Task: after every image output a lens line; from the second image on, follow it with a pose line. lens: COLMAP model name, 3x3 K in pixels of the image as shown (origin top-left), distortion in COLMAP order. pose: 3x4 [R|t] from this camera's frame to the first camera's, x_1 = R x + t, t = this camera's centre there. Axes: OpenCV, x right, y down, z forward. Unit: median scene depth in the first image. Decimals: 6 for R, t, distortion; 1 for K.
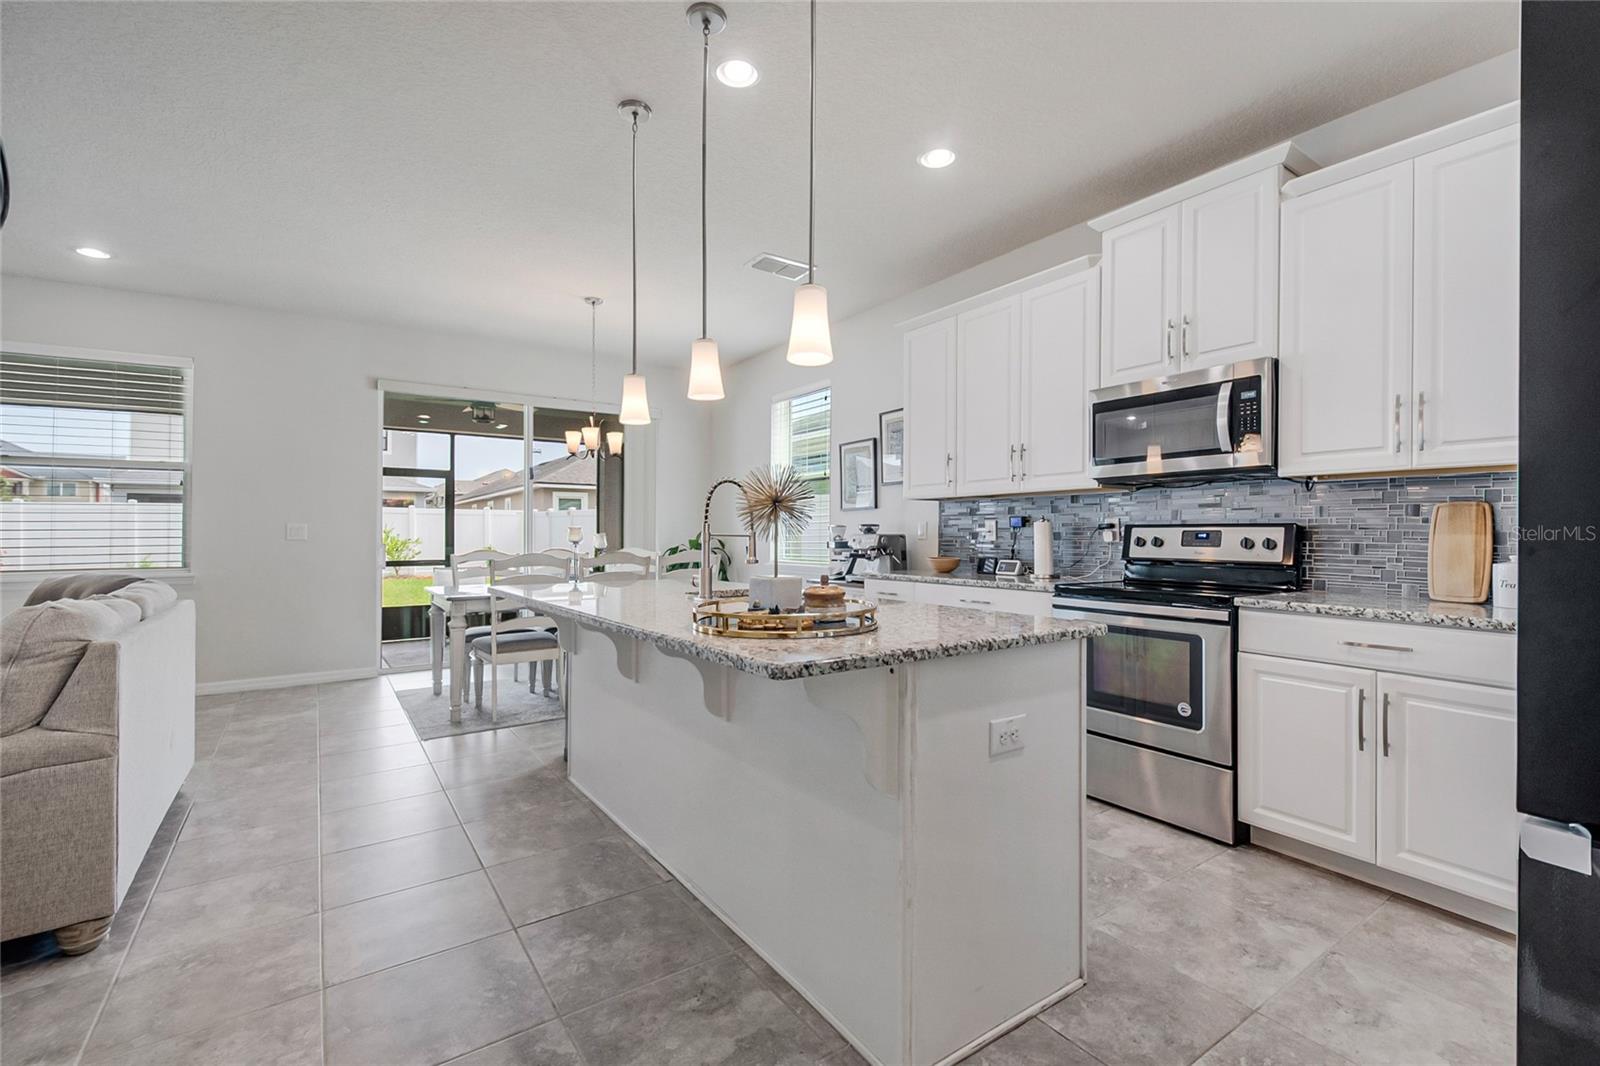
lens RADIAL K [[707.0, 0, 800.1], [0, 707.0, 536.7], [0, 0, 1]] dist [0.013985, -0.013694]
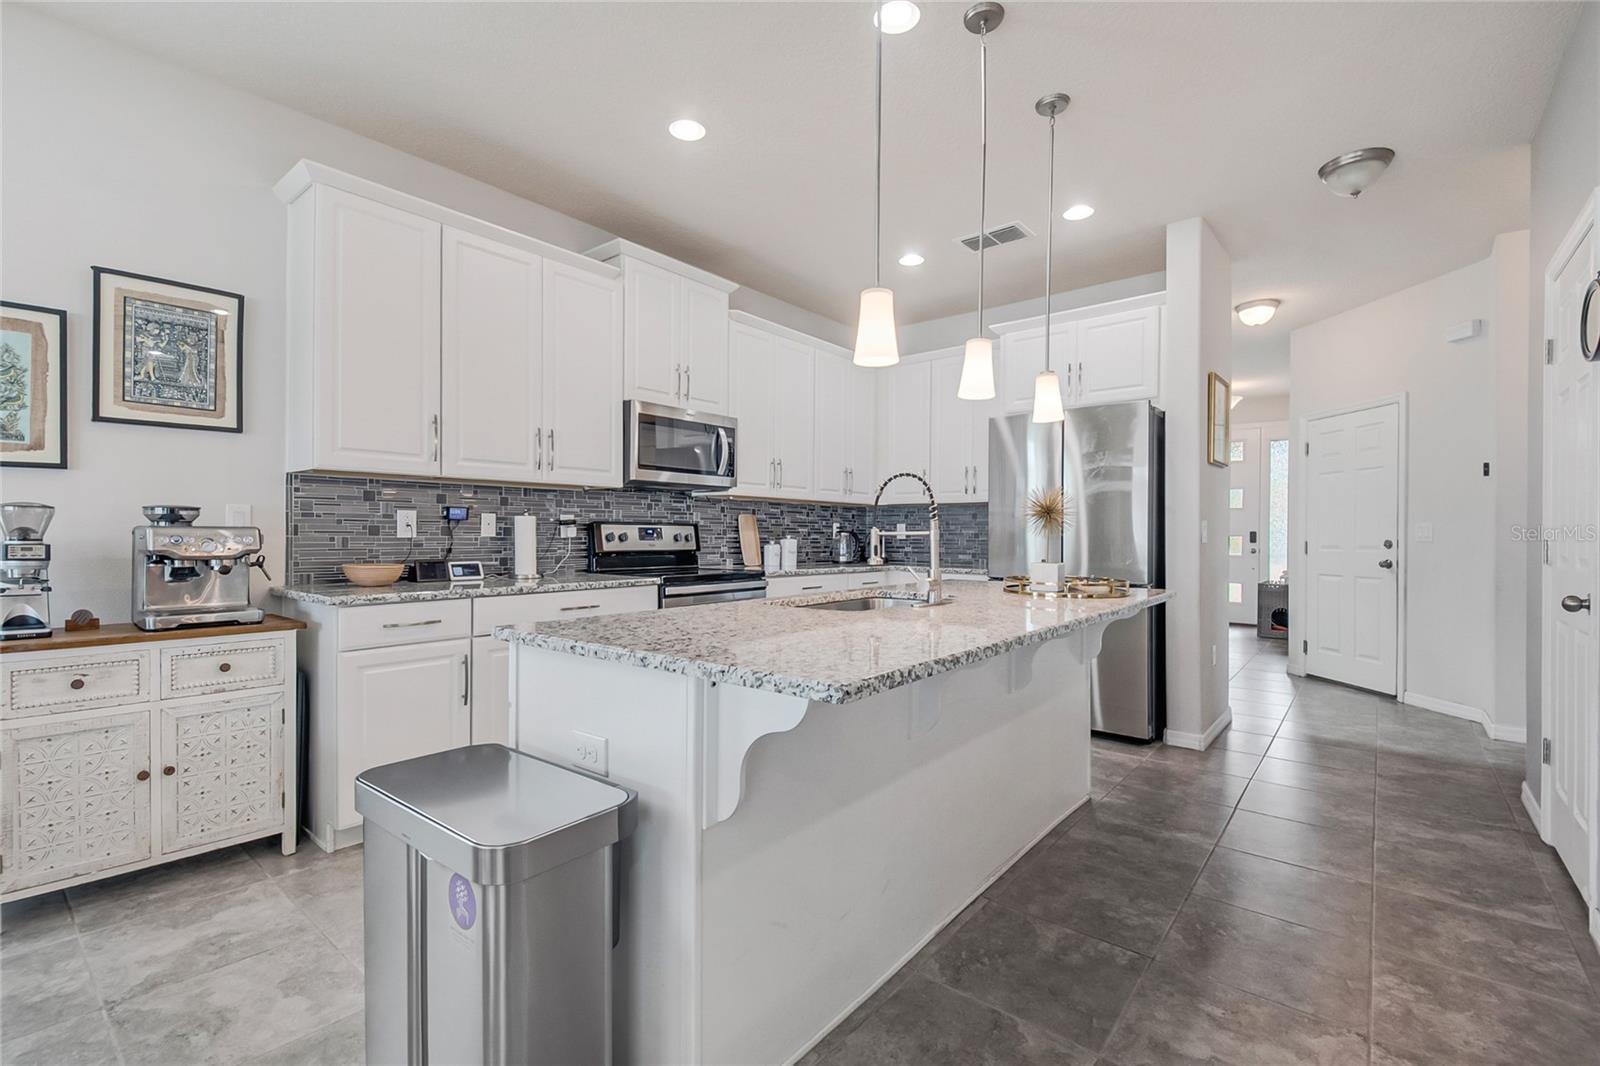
lens RADIAL K [[707.0, 0, 799.6], [0, 707.0, 531.9], [0, 0, 1]] dist [0.013985, -0.013694]
pose [[-0.280193, -0.007446, 0.959915, -0.774442], [-0.008128, 0.999952, 0.005384, -0.010264], [-0.959909, -0.006294, -0.280240, 1.138180]]
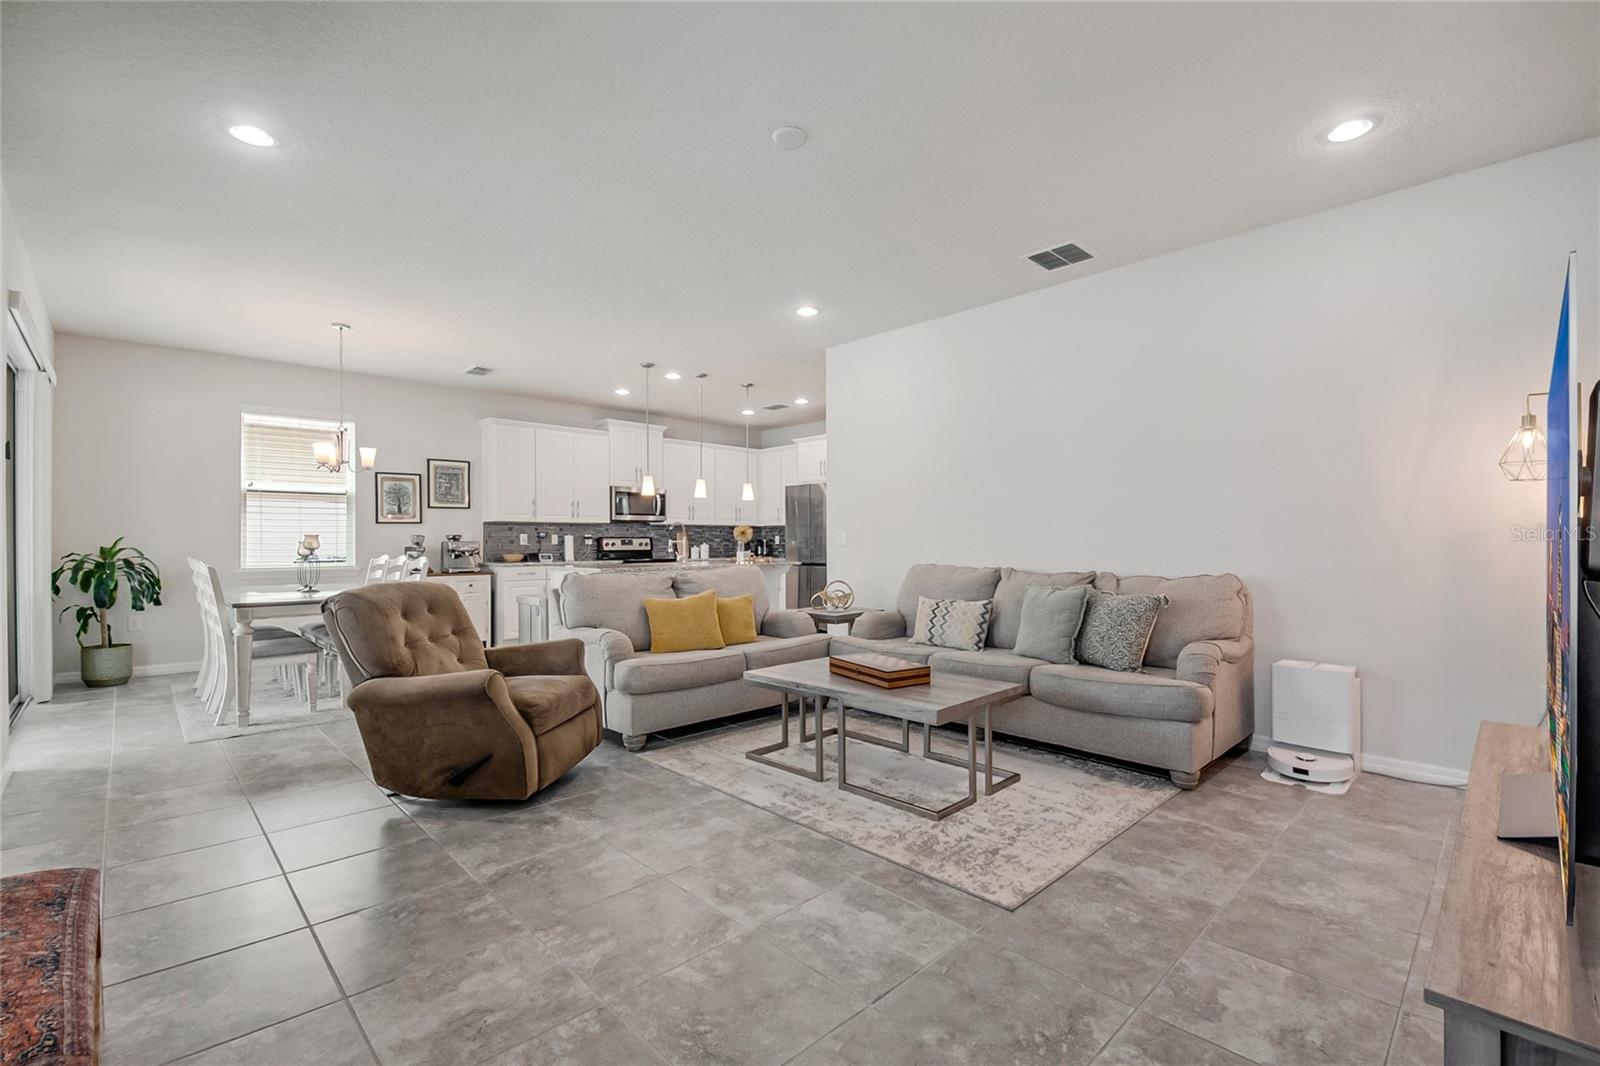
lens RADIAL K [[707.0, 0, 819.4], [0, 707.0, 542.6], [0, 0, 1]] dist [0.013985, -0.013694]
pose [[-0.177942, -0.002648, 0.984037, -2.480760], [0.006903, 0.999968, 0.003939, -0.002441], [-0.984017, 0.007494, -0.177918, 0.769254]]
